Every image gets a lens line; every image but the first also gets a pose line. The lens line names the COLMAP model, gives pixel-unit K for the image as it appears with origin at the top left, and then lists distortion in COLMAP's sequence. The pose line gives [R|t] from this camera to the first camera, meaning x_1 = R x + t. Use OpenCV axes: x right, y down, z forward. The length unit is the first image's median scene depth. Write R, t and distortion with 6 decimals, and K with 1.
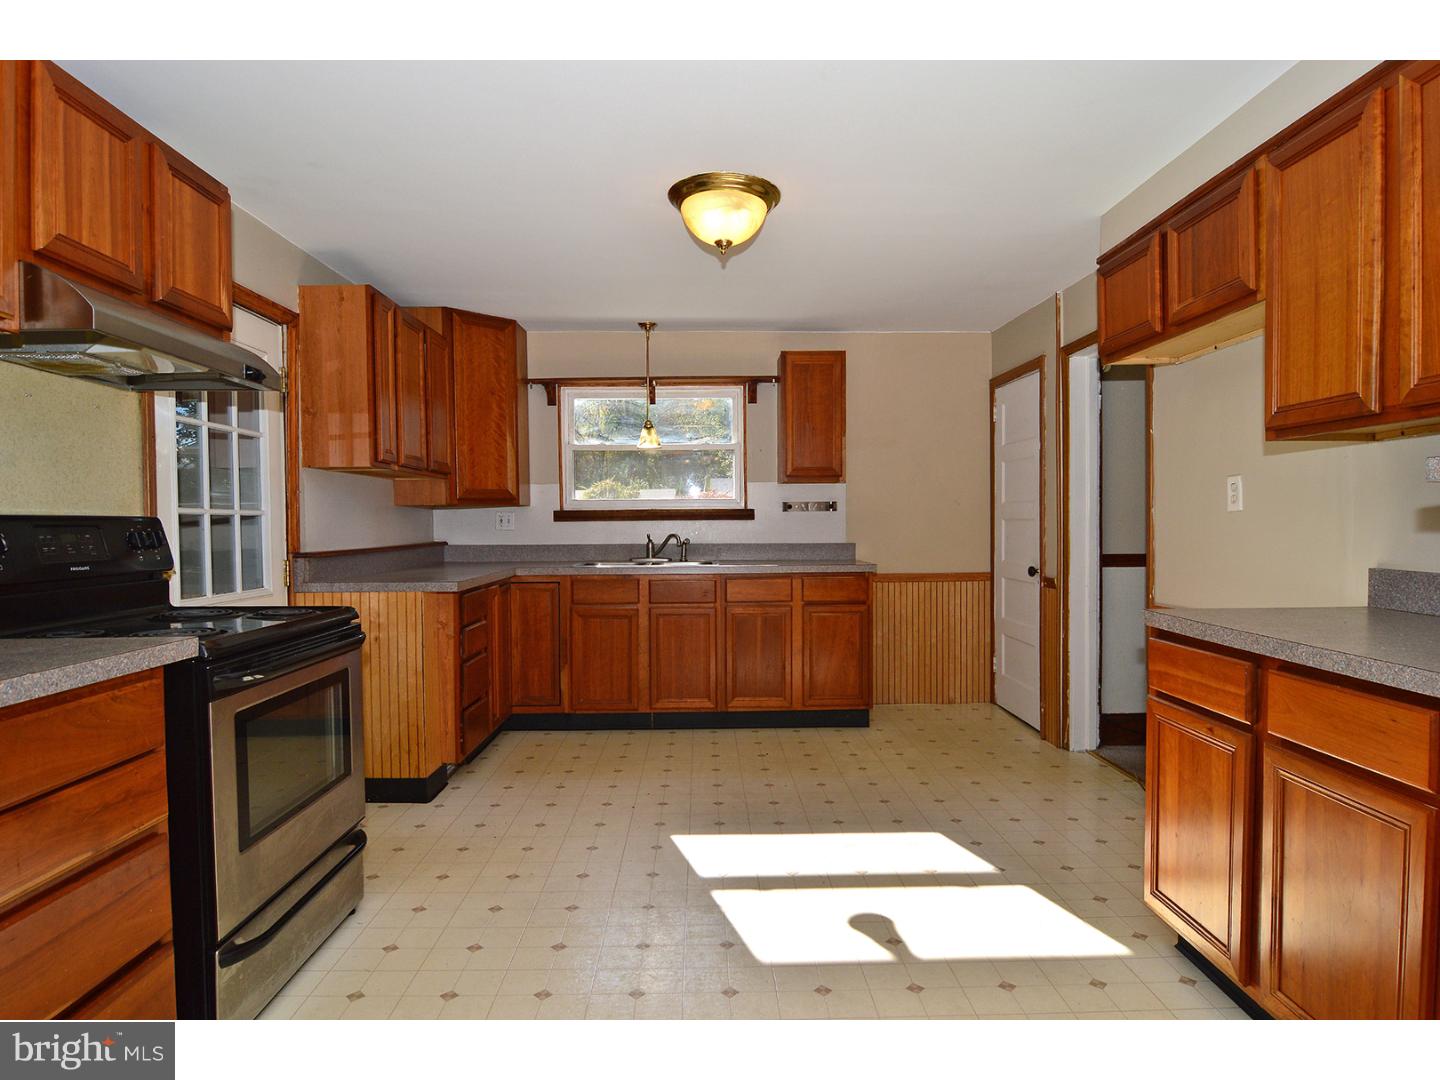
lens RADIAL K [[823.9, 0, 720.0], [0, 823.9, 540.0], [0, 0, 1]] dist [-0.001339, -0.002375]
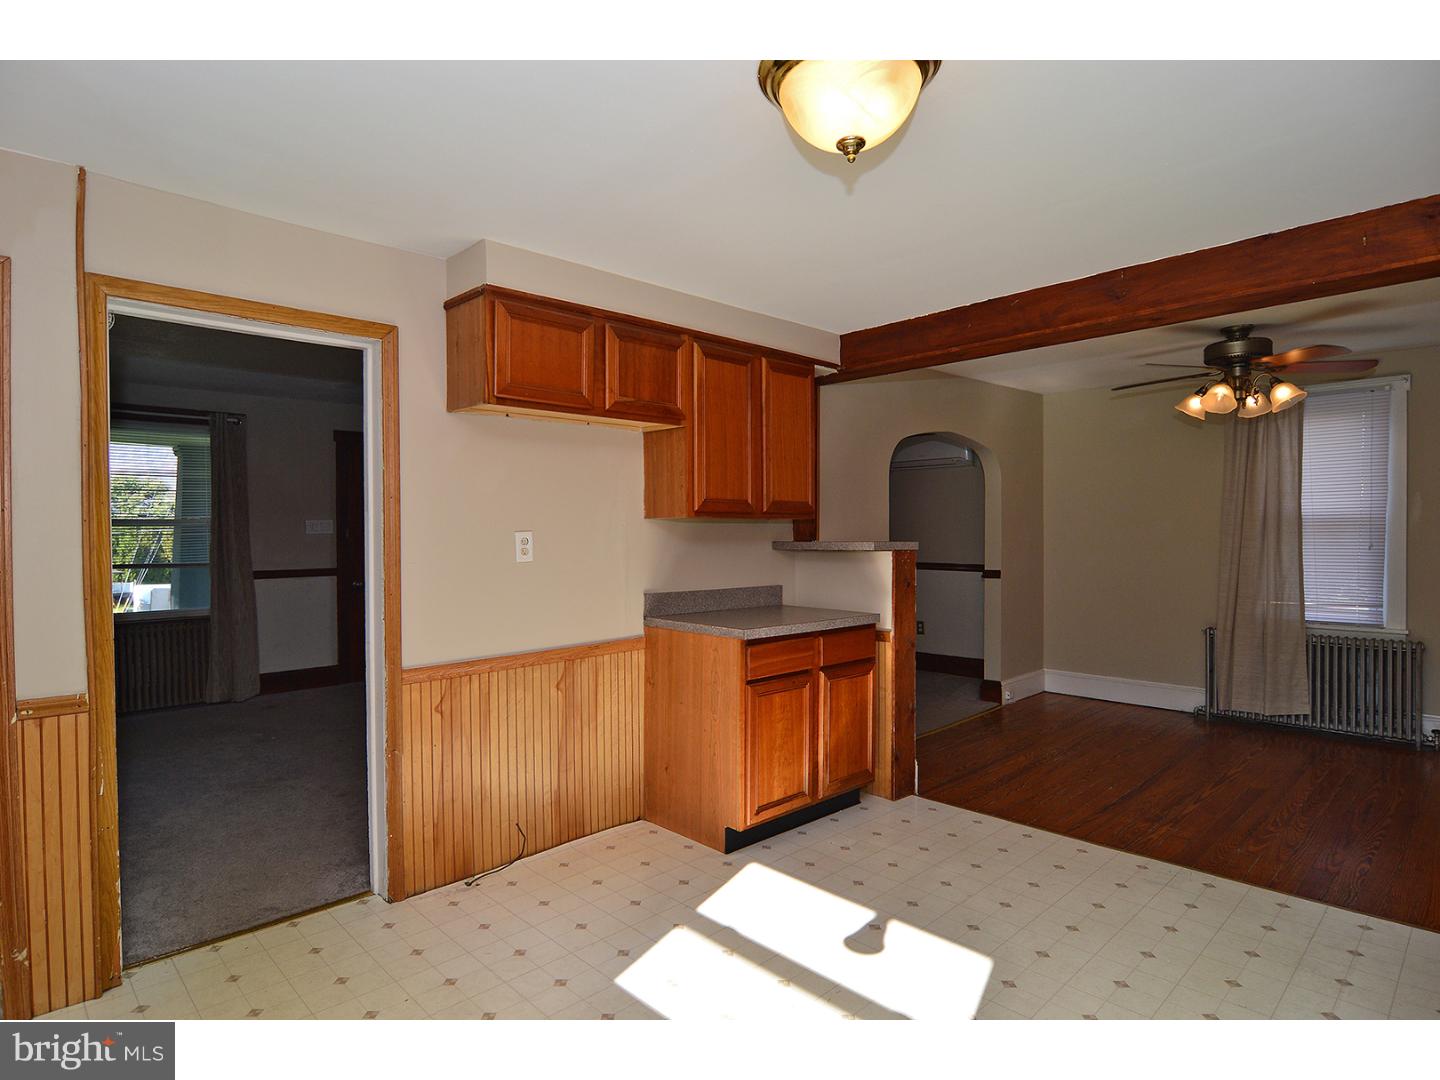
lens RADIAL K [[779.4, 0, 720.0], [0, 779.4, 540.0], [0, 0, 1]] dist [-0.022942, -0.000645]
pose [[-0.684180, 0.002129, 0.729310, -0.231993], [0.023707, 0.999532, 0.019322, -0.050688], [-0.728927, 0.030509, -0.683911, 0.975371]]
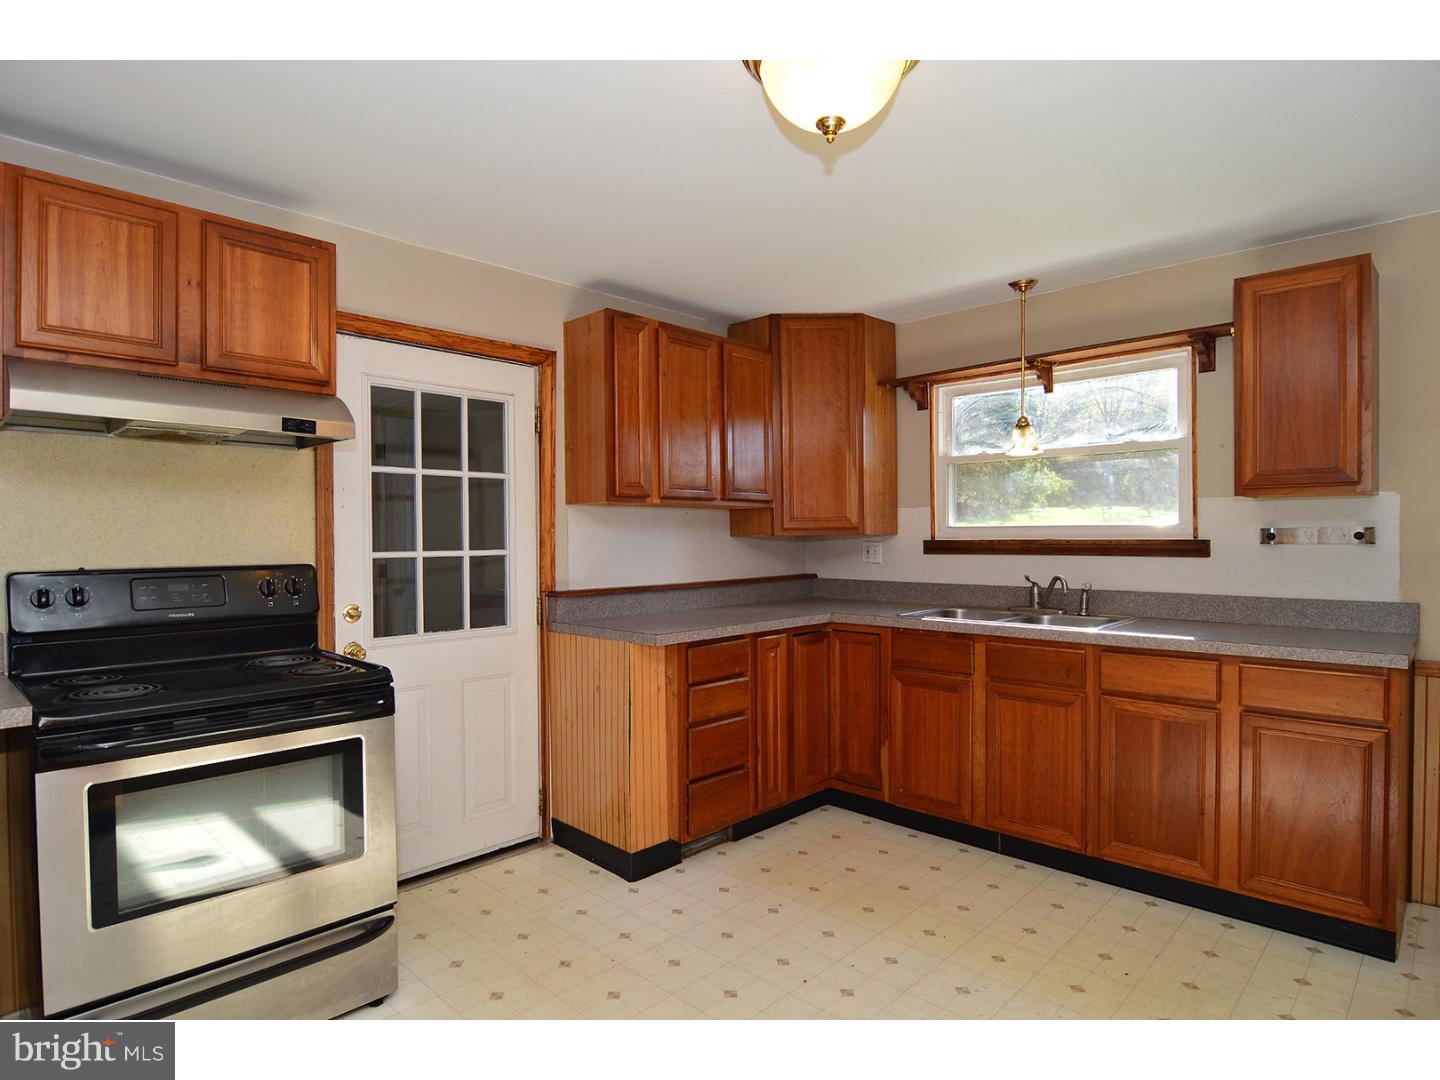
lens RADIAL K [[797.7, 0, 717.8], [0, 797.7, 544.6], [0, 0, 1]] dist [-0.002712, -0.001458]
pose [[0.705425, 0.009949, -0.708715, 0.238682], [-0.012991, 0.999915, 0.001105, -0.034075], [0.708666, 0.008428, 0.705494, 0.352460]]
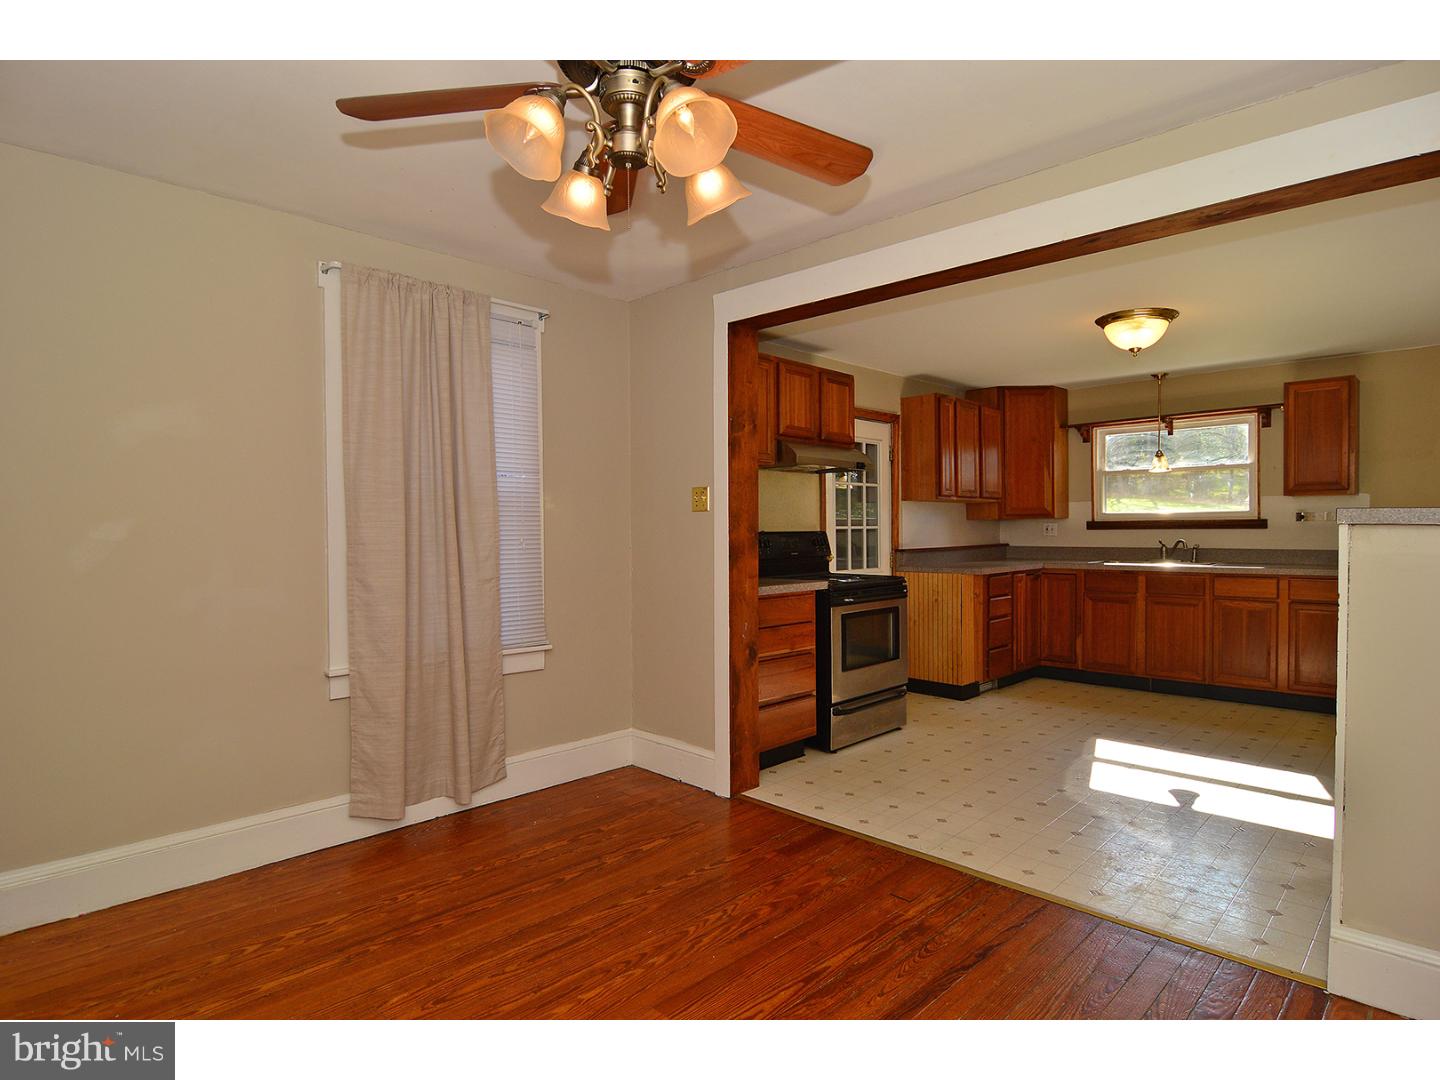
lens RADIAL K [[797.7, 0, 717.8], [0, 797.7, 544.6], [0, 0, 1]] dist [-0.002712, -0.001458]
pose [[0.704311, 0.015524, -0.709721, 0.333910], [-0.010802, 0.999879, 0.011150, -0.007327], [0.709809, -0.000187, 0.704394, -0.373643]]
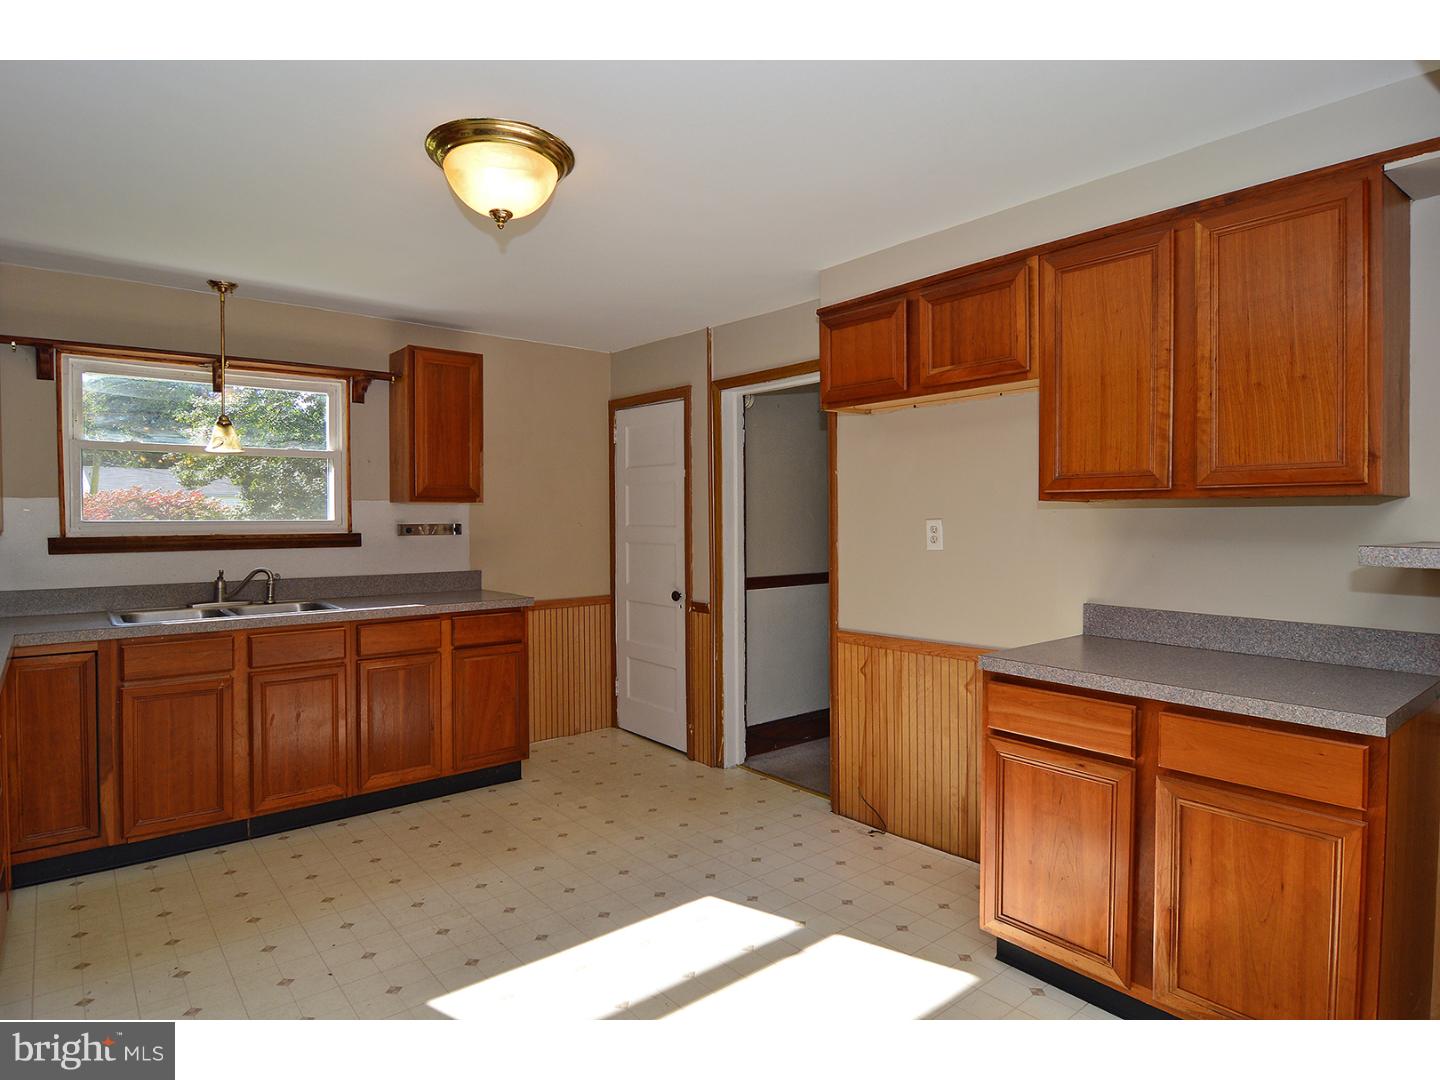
lens RADIAL K [[806.1, 0, 703.4], [0, 806.1, 529.3], [0, 0, 1]] dist [-0.013681, -0.001409]
pose [[0.790900, -0.004711, 0.611927, -0.203413], [0.010390, 0.999930, -0.005730, -0.038220], [-0.611857, 0.010890, 0.790893, 0.192644]]
